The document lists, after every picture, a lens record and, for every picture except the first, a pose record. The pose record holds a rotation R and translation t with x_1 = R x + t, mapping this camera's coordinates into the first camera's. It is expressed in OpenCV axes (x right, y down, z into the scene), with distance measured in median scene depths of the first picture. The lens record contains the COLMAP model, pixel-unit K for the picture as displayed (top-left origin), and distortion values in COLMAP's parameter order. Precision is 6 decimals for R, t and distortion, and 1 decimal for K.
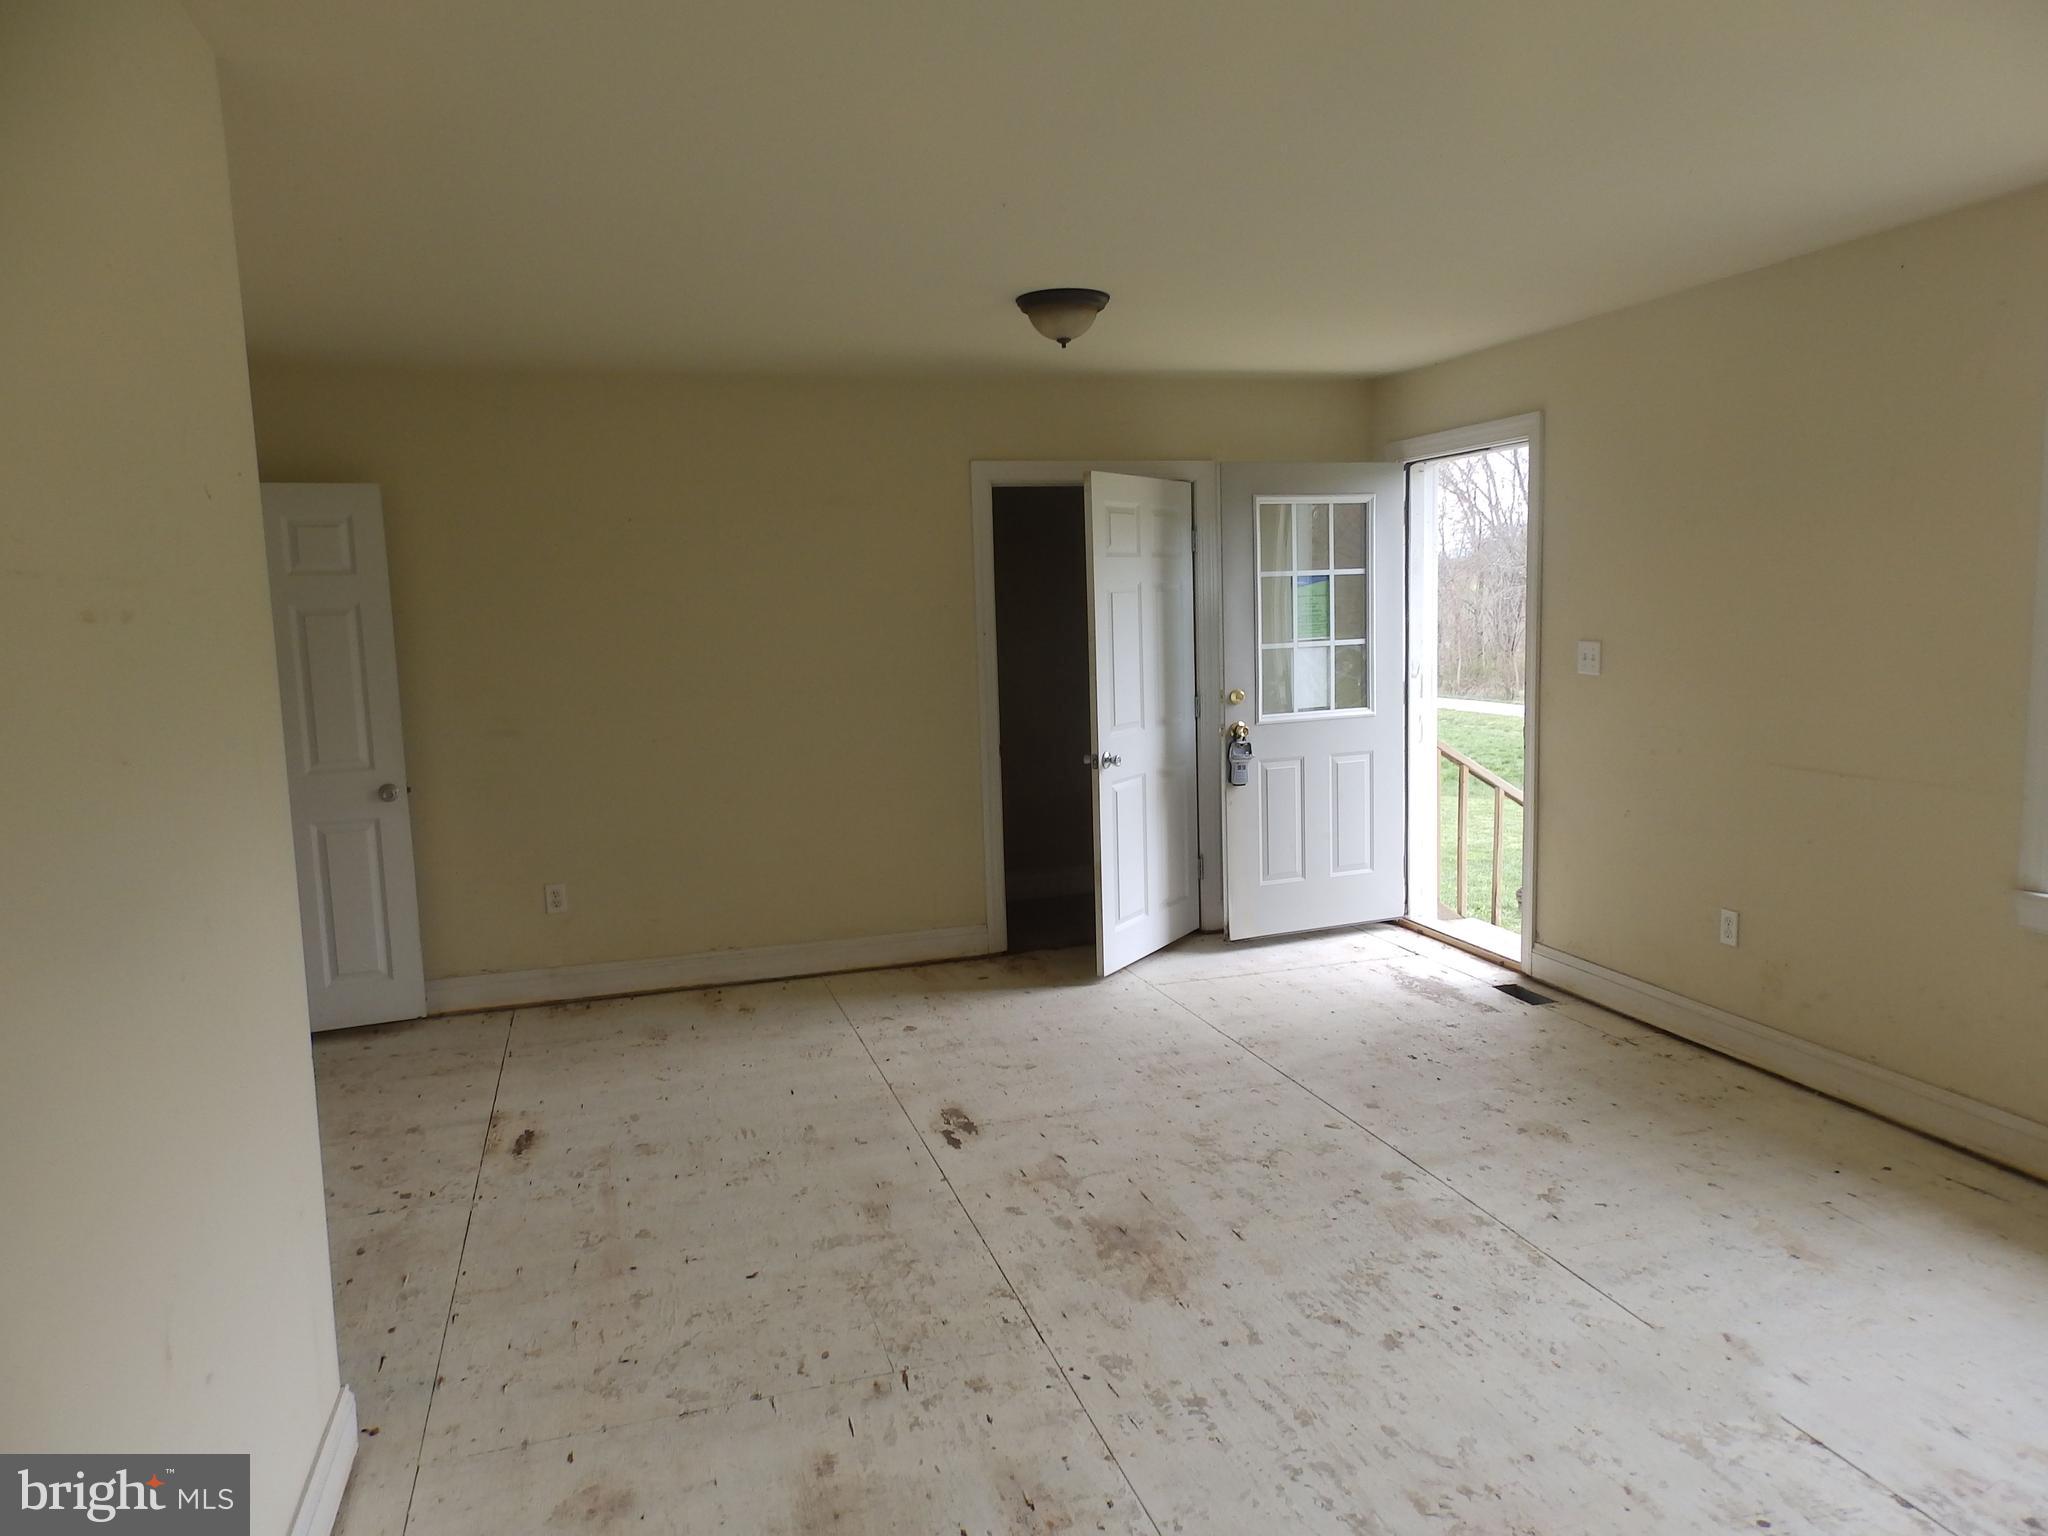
lens RADIAL K [[1330.6, 0, 1022.7], [0, 1330.6, 765.1], [0, 0, 1]] dist [0.021919, -0.000273]
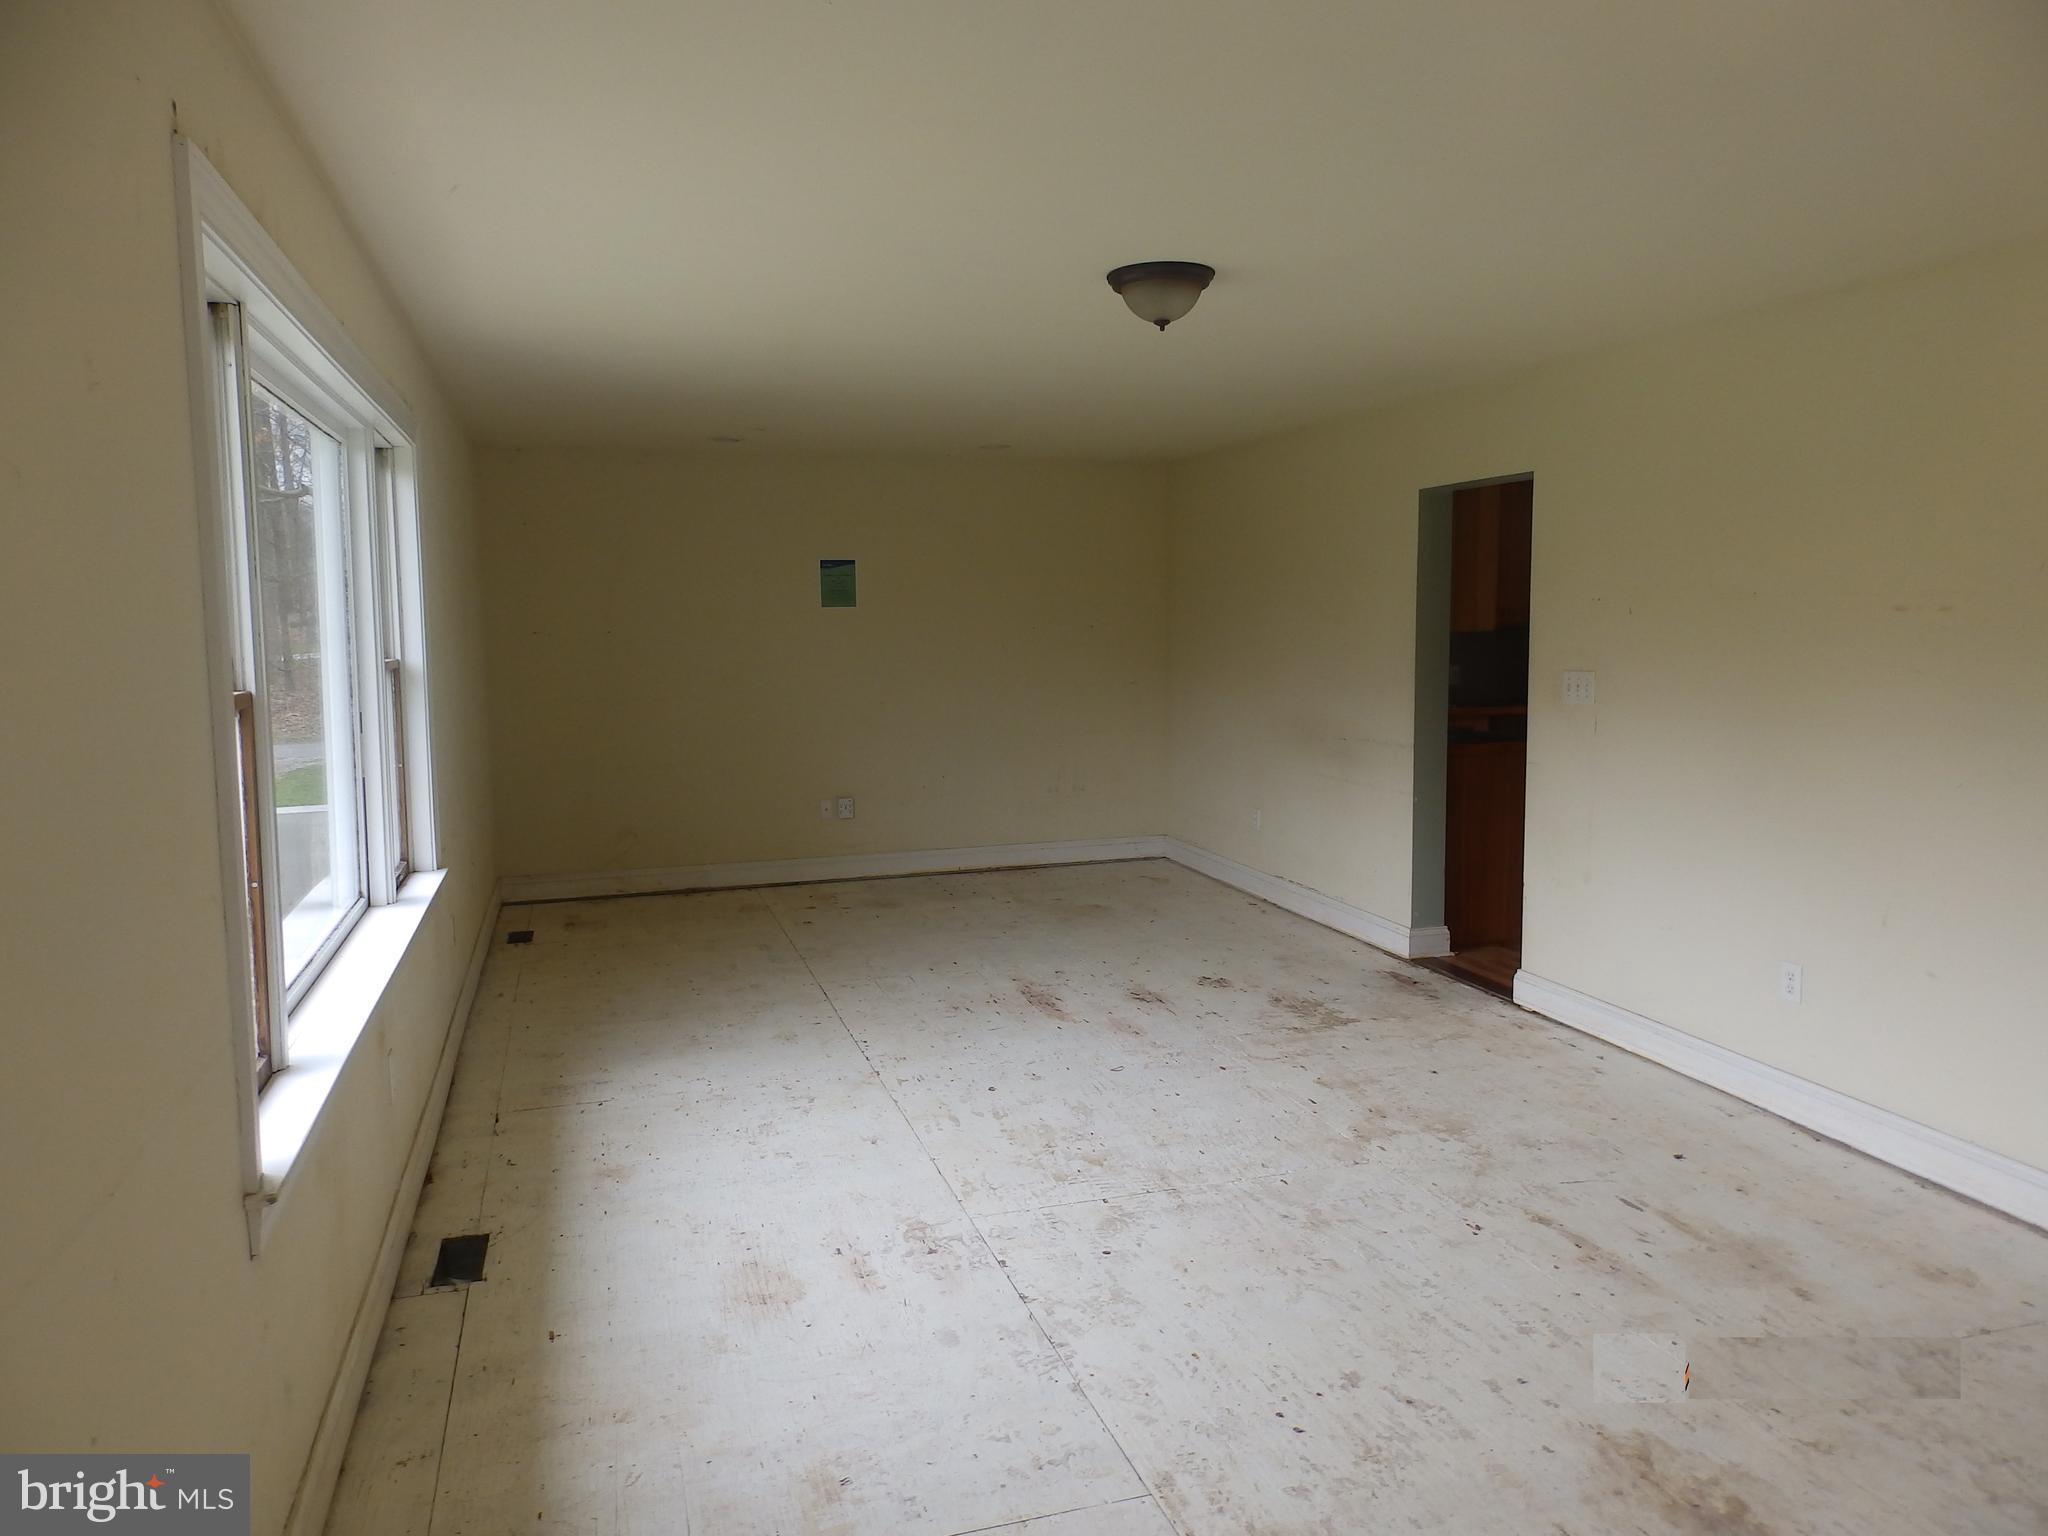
lens RADIAL K [[1330.6, 0, 1023.7], [0, 1330.6, 763.4], [0, 0, 1]] dist [0.021919, -0.000273]
pose [[-0.999301, 0.035468, -0.011798, 0.495316], [0.031574, 0.969900, 0.241446, -0.247095], [0.020007, 0.240905, -0.970343, 1.779774]]
